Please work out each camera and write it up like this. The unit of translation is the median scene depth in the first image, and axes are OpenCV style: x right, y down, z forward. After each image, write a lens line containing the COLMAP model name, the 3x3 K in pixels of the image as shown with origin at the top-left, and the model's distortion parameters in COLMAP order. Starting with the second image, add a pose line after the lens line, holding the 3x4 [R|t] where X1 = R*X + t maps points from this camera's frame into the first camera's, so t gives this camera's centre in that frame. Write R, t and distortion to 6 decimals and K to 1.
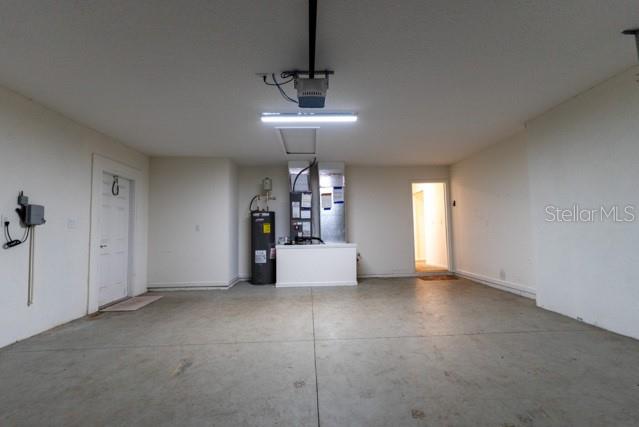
lens RADIAL K [[255.0, 0, 321.0], [0, 255.0, 215.5], [0, 0, 1]] dist [0.002295, 0.001004]
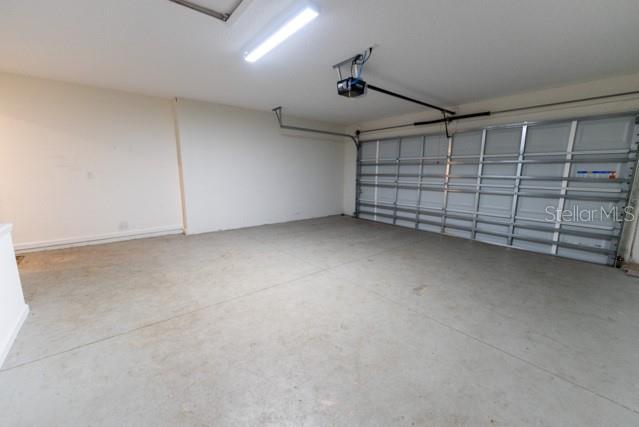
lens RADIAL K [[255.0, 0, 321.3], [0, 255.0, 215.9], [0, 0, 1]] dist [0.002295, 0.001004]
pose [[-0.577535, -0.124573, 0.806805, -1.194880], [-0.046712, 0.991712, 0.119686, 0.079497], [-0.815028, 0.031435, -0.578568, 2.052698]]
